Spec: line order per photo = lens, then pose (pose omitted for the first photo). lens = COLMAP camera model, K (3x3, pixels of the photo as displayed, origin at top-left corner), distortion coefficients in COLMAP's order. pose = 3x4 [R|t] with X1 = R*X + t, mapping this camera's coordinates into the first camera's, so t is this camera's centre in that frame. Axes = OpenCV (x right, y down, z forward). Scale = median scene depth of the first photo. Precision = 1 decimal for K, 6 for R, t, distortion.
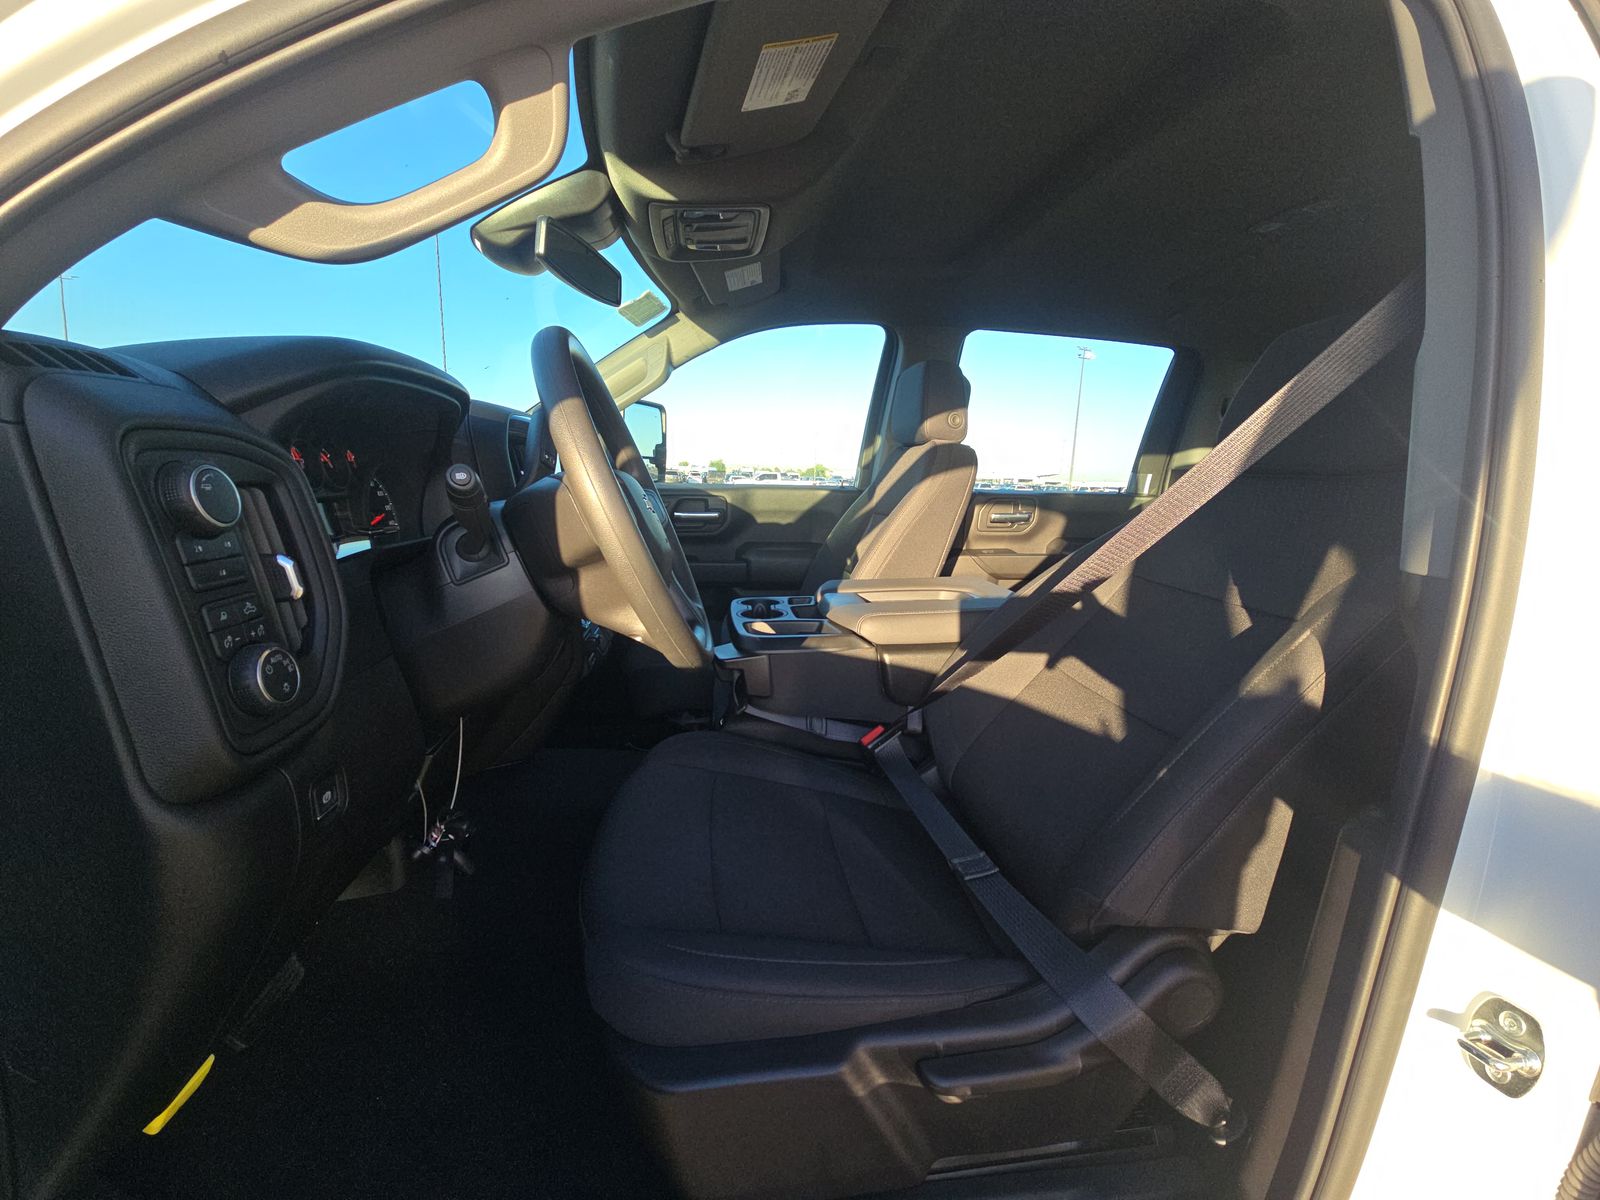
lens RADIAL K [[641.9, 0, 806.7], [0, 641.9, 599.0], [0, 0, 1]] dist [-0.001564, 0.000370]
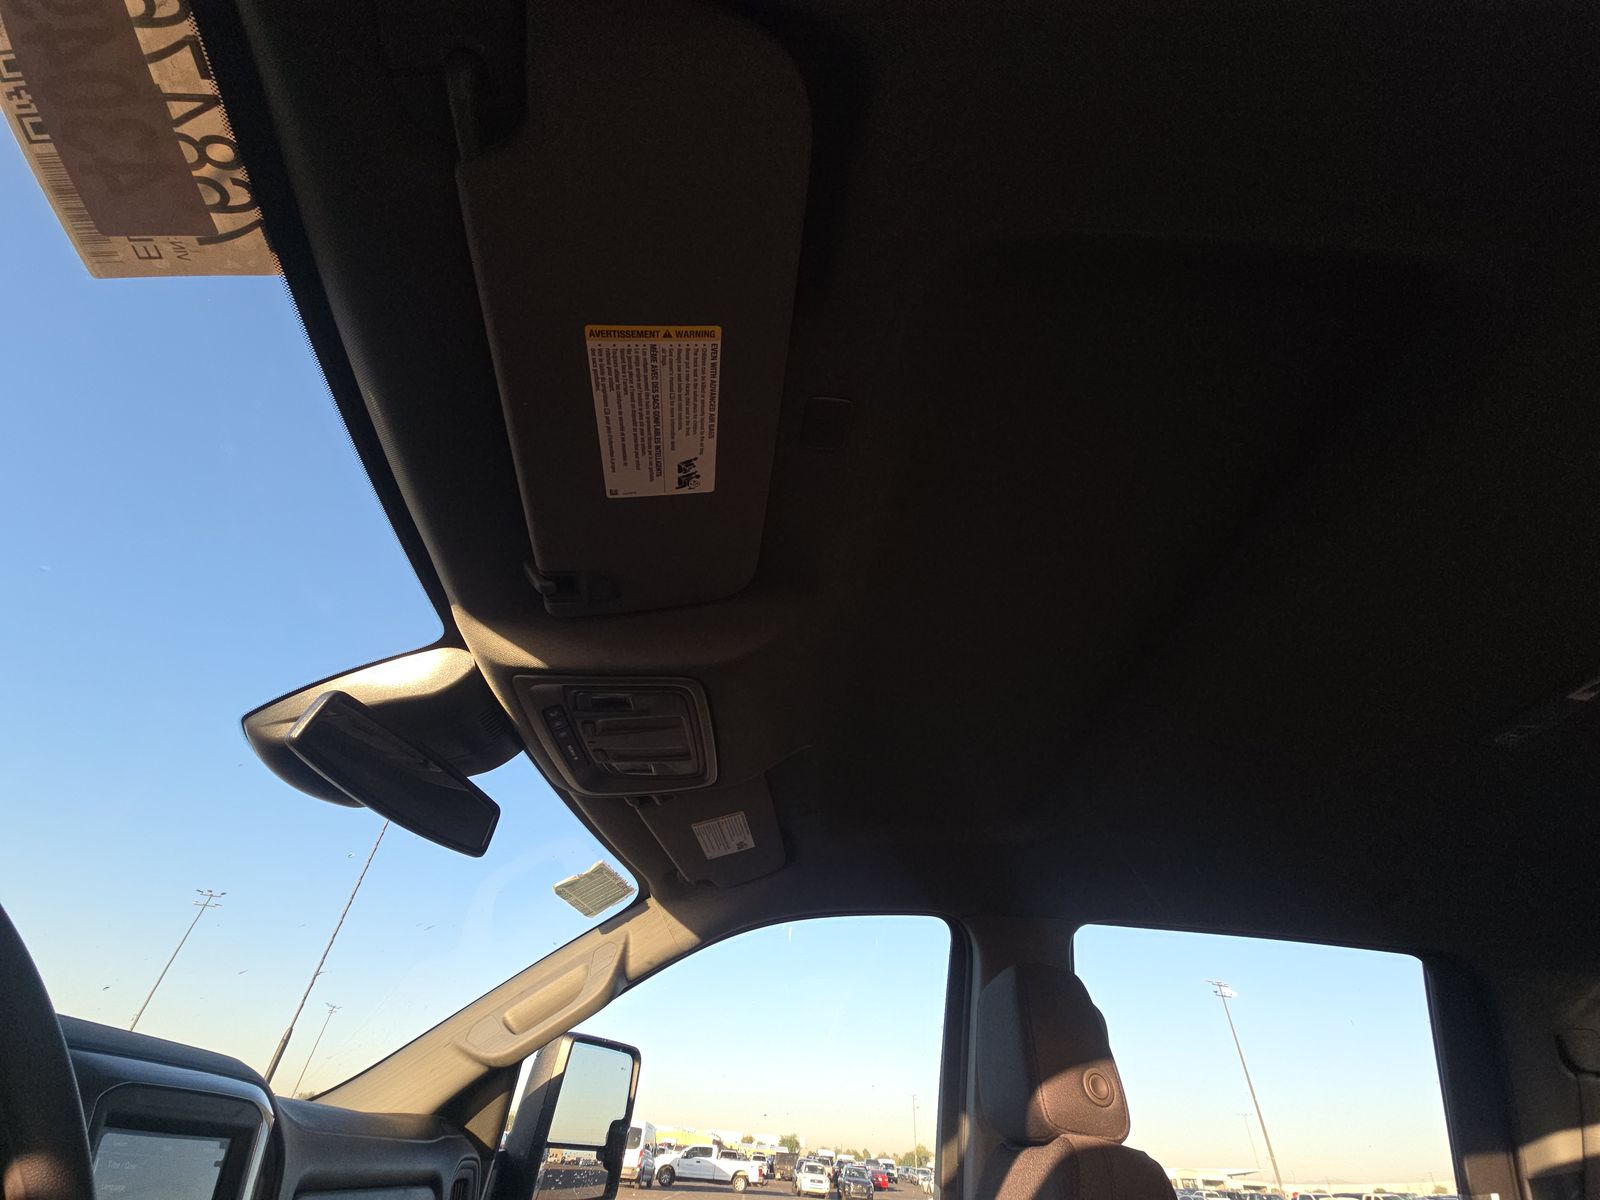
lens RADIAL K [[641.9, 0, 806.1], [0, 641.9, 602.7], [0, 0, 1]] dist [-0.001564, 0.000370]
pose [[0.992762, -0.058385, -0.104950, 0.068141], [-0.046715, 0.617328, -0.785318, -0.093552], [0.110639, 0.784537, 0.610132, 0.320810]]
